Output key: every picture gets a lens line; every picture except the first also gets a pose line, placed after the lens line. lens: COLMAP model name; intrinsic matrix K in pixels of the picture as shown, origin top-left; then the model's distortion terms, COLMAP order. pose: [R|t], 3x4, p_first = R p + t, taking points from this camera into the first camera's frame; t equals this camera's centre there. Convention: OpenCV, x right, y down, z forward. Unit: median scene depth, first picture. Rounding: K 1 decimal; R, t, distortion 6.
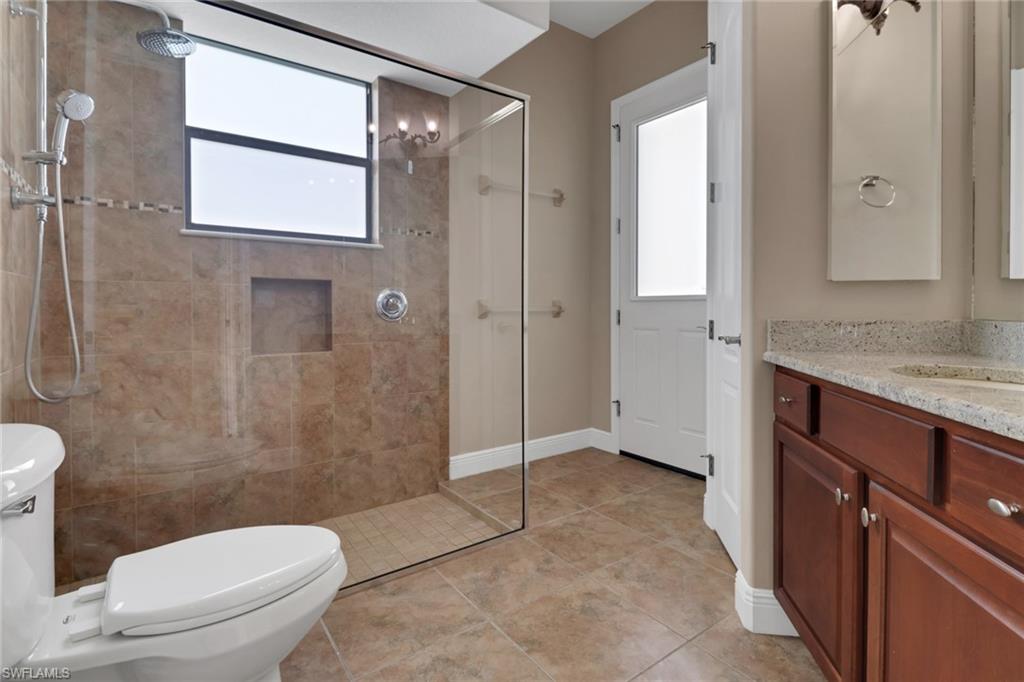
lens RADIAL K [[482.9, 0, 515.9], [0, 482.9, 328.2], [0, 0, 1]] dist [0.020273, -0.012930]
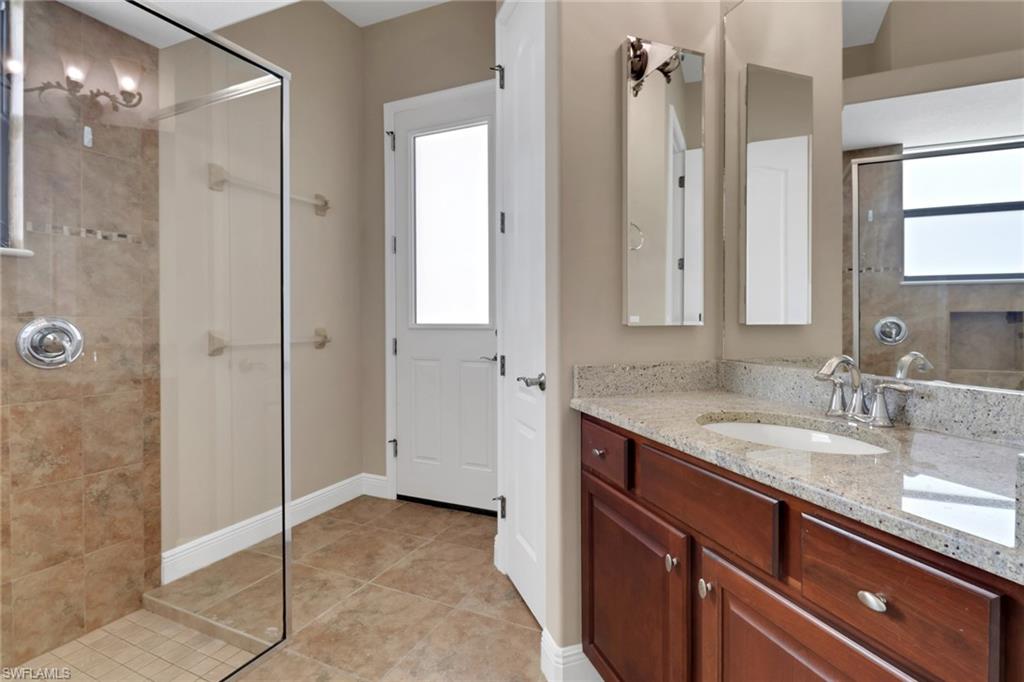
lens RADIAL K [[482.9, 0, 515.9], [0, 482.9, 328.2], [0, 0, 1]] dist [0.020273, -0.012930]
pose [[0.875848, -0.008229, 0.482517, -0.027449], [0.016565, 0.999778, -0.013018, -0.050237], [-0.482303, 0.019395, 0.875790, 0.135410]]
